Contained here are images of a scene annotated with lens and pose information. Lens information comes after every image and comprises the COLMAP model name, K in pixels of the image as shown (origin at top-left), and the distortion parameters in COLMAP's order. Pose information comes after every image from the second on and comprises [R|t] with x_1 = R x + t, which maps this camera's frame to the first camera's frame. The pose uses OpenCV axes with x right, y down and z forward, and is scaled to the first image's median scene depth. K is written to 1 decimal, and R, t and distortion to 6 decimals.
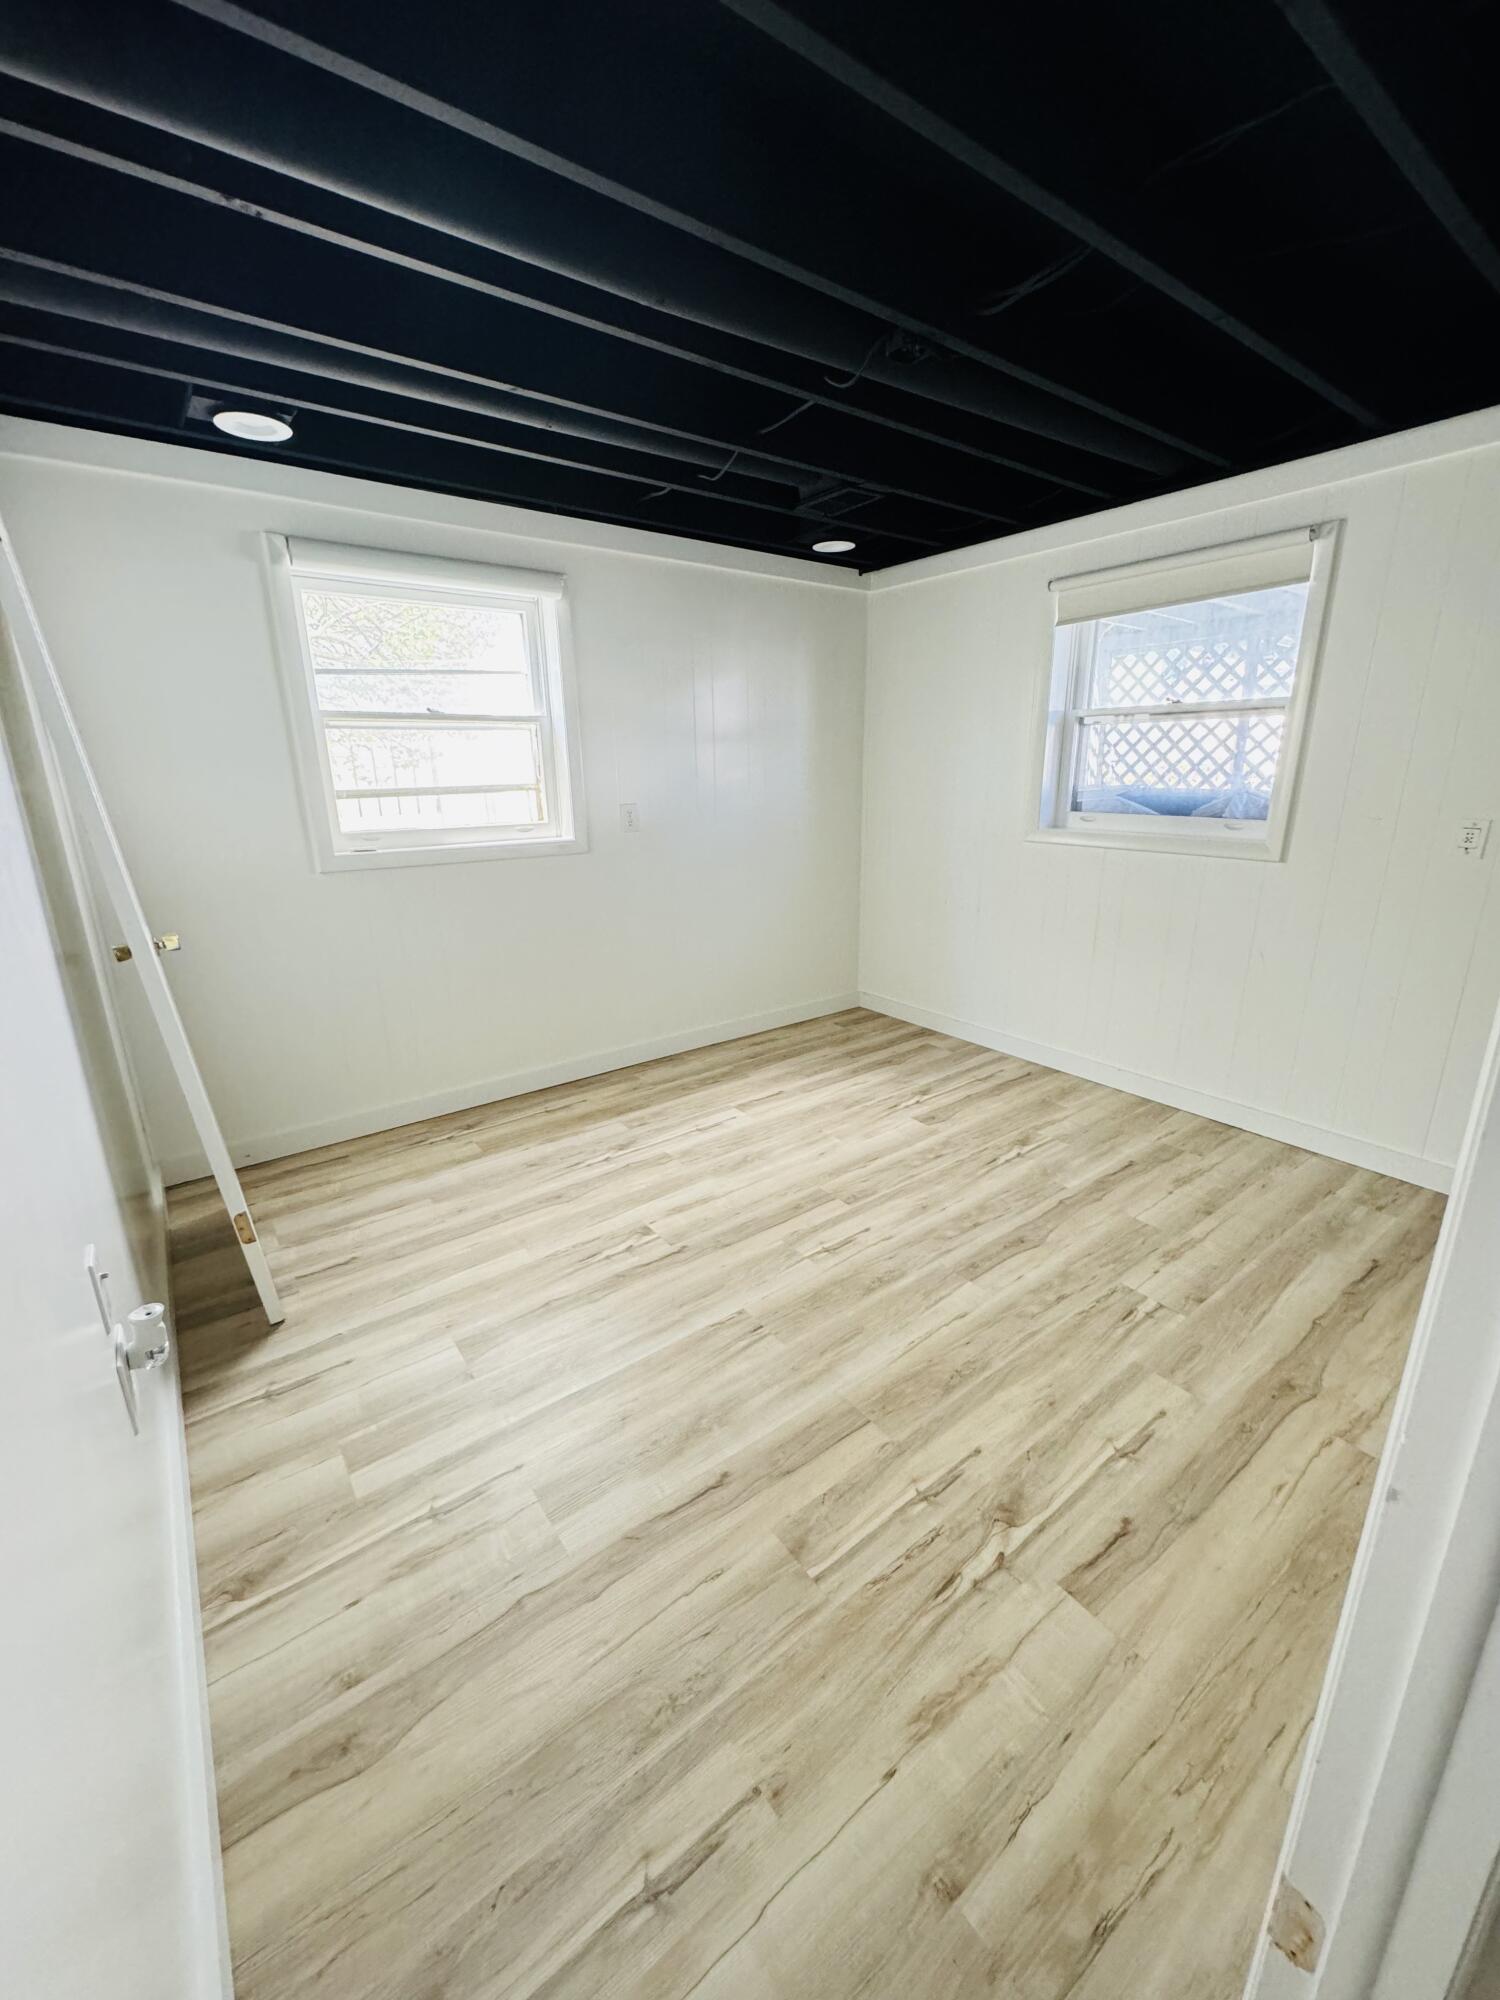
lens RADIAL K [[799.3, 0, 755.3], [0, 799.3, 1003.6], [0, 0, 1]] dist [-0.000291, 0.000179]
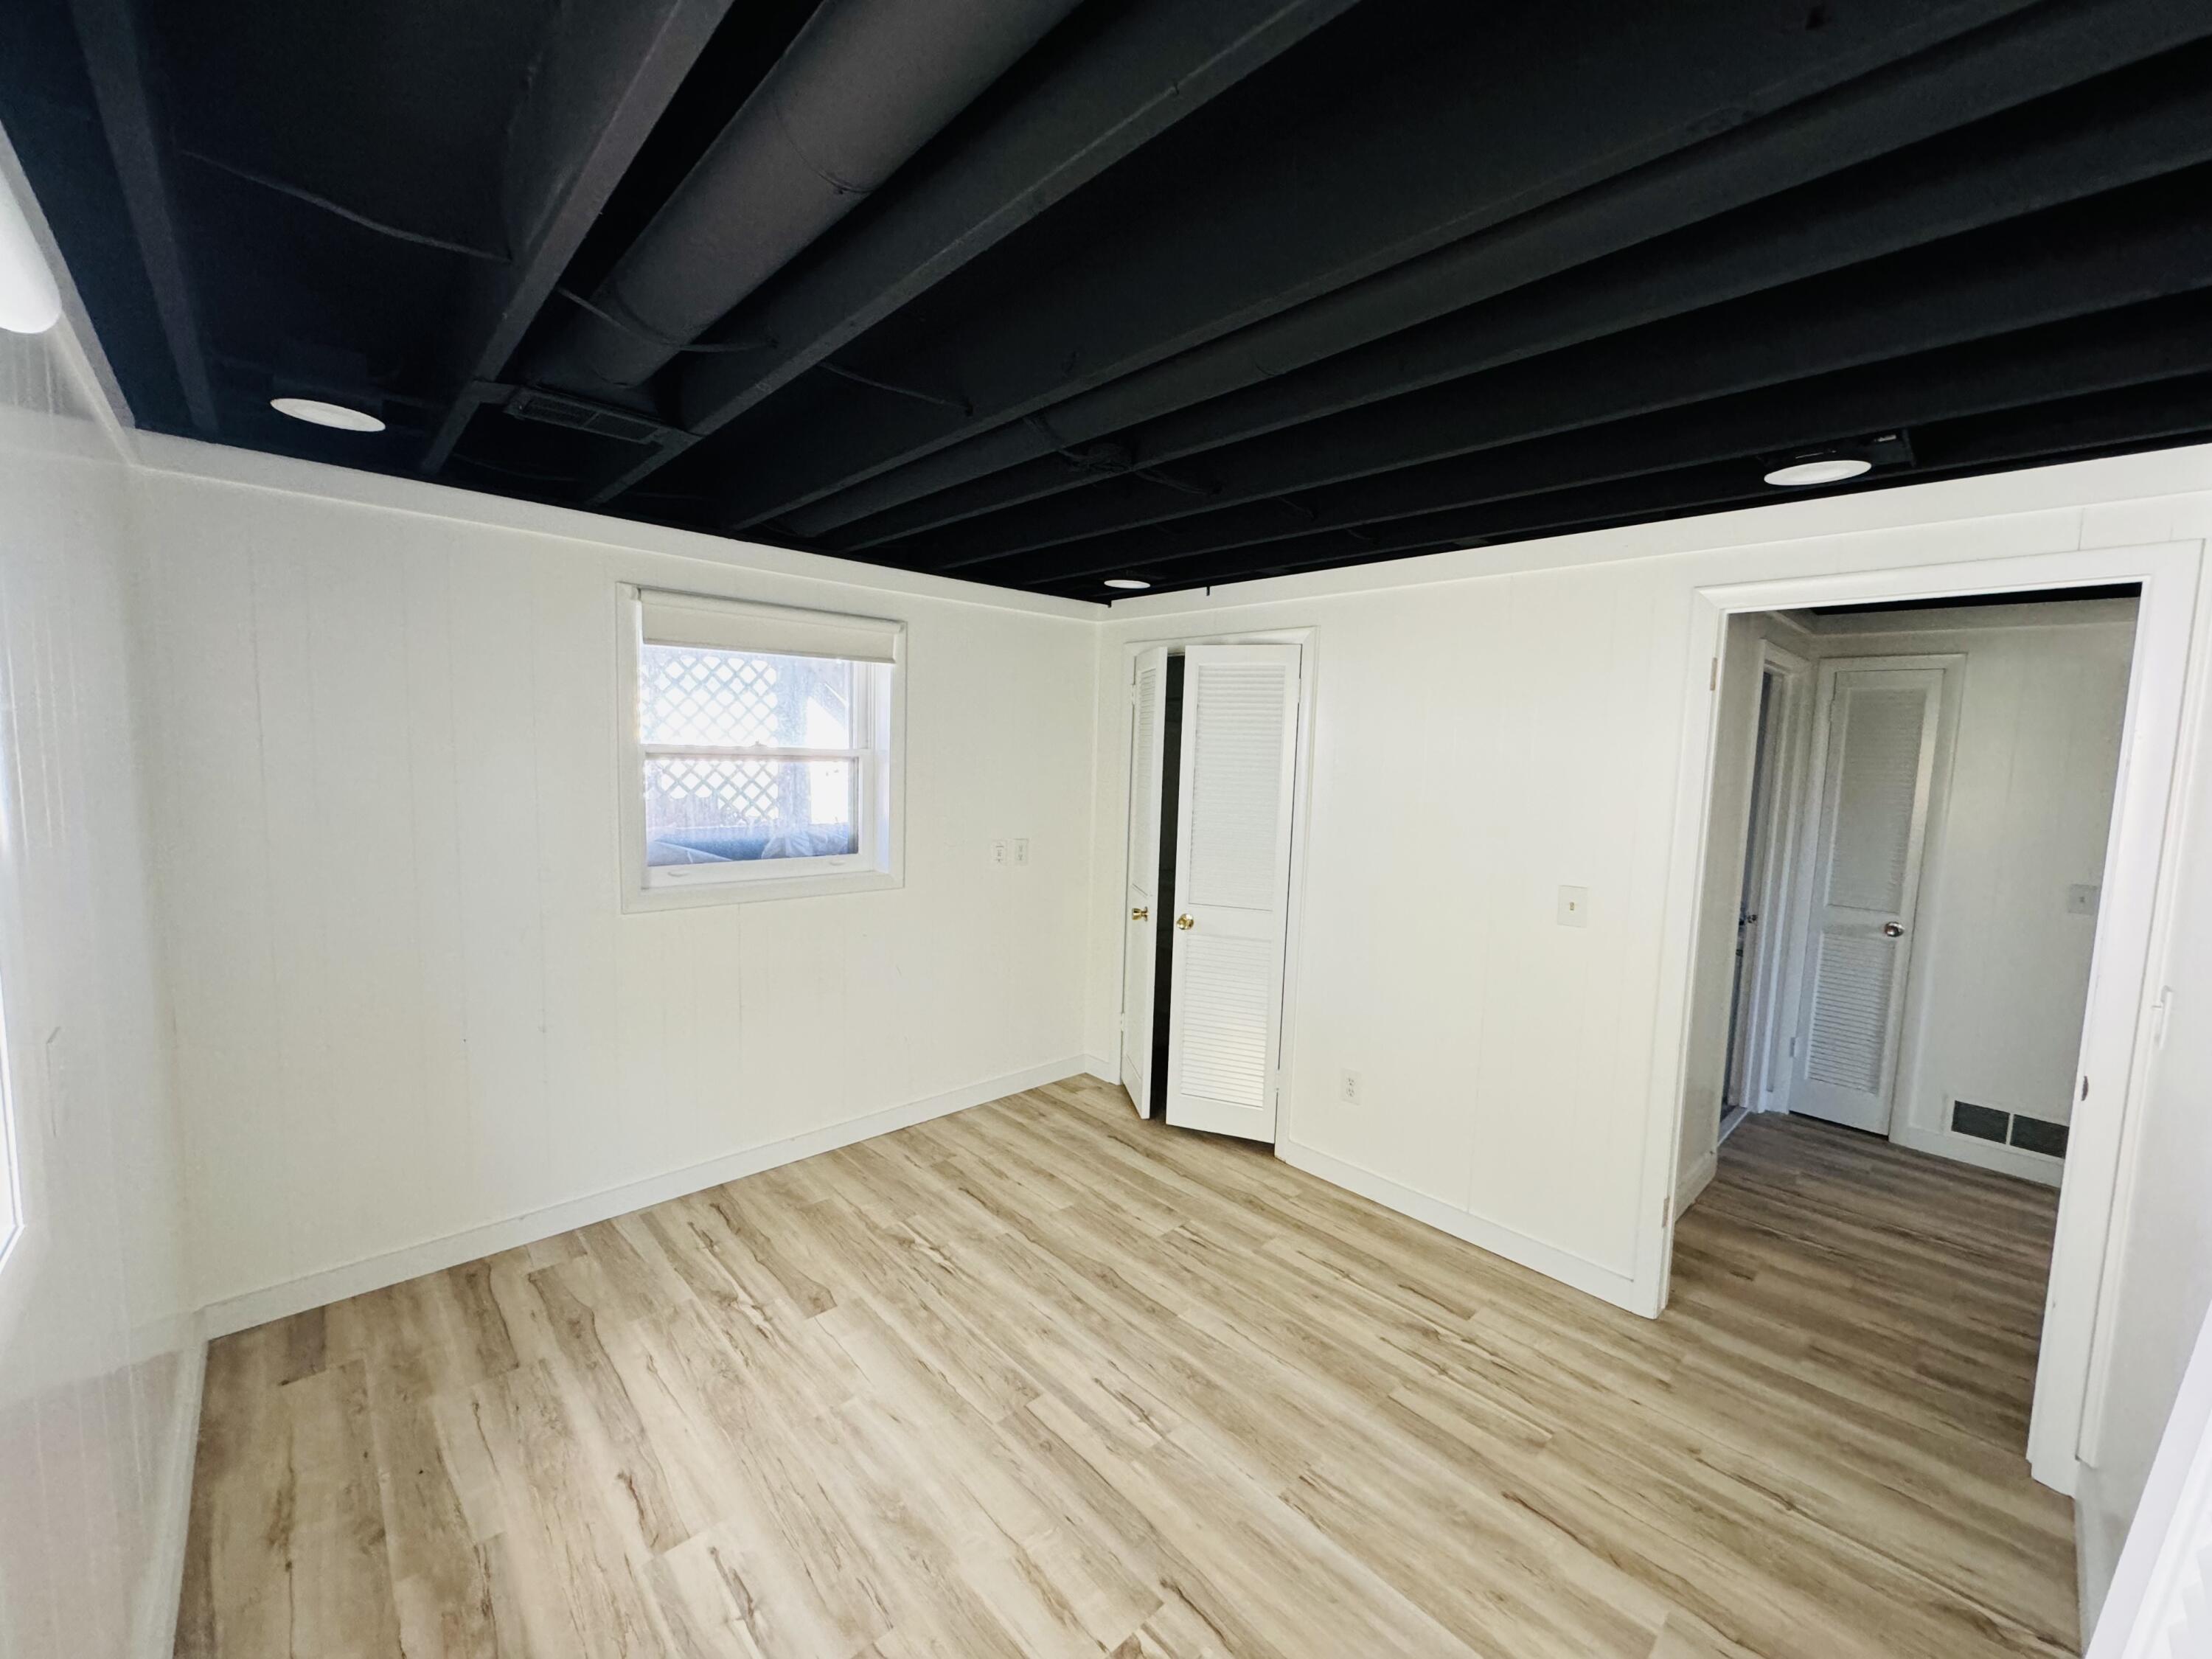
lens RADIAL K [[884.0, 0, 1106.7], [0, 884.0, 822.9], [0, 0, 1]] dist [-0.000291, 0.000179]
pose [[-0.108605, -0.073483, 0.991365, -0.674216], [0.256617, 0.961391, 0.099374, -0.336027], [-0.960392, 0.265194, -0.085555, 0.844026]]
